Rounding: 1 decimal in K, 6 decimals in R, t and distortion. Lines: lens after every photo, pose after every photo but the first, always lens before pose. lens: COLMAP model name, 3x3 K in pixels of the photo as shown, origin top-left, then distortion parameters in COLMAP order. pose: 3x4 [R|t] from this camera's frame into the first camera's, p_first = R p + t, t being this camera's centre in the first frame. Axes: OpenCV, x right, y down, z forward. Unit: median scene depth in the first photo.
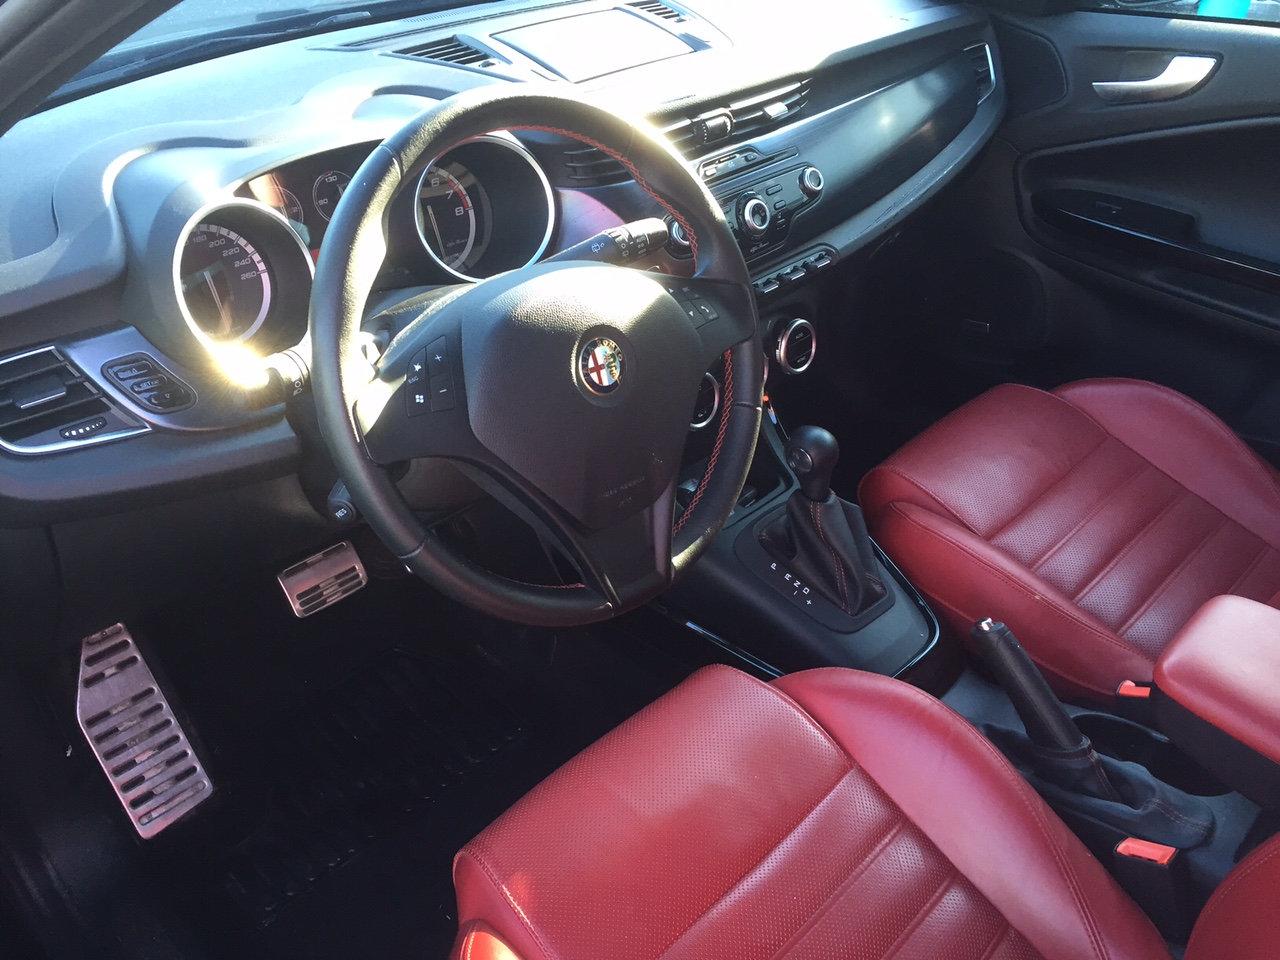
lens RADIAL K [[1092.0, 0, 640.0], [0, 1092.0, 480.0], [0, 0, 1]] dist [0.100762, -0.137273]
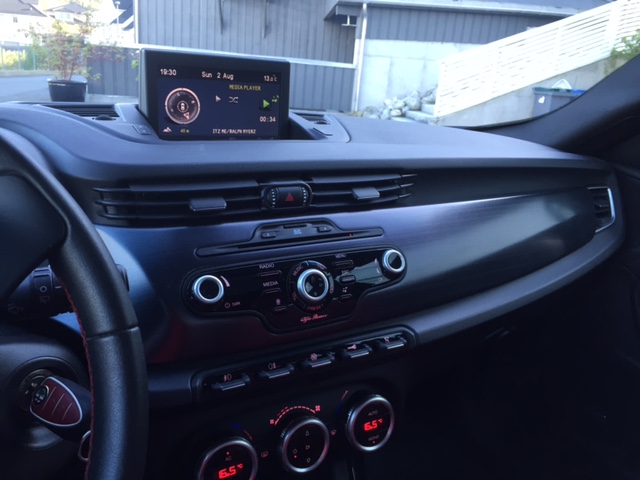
lens RADIAL K [[546.0, 0, 320.0], [0, 546.0, 240.0], [0, 0, 1]] dist [0.100762, -0.137273]
pose [[0.962479, 0.152817, -0.224236, 0.205509], [-0.210359, 0.942191, -0.260815, -0.149493], [0.171416, 0.298199, 0.938986, 0.522150]]
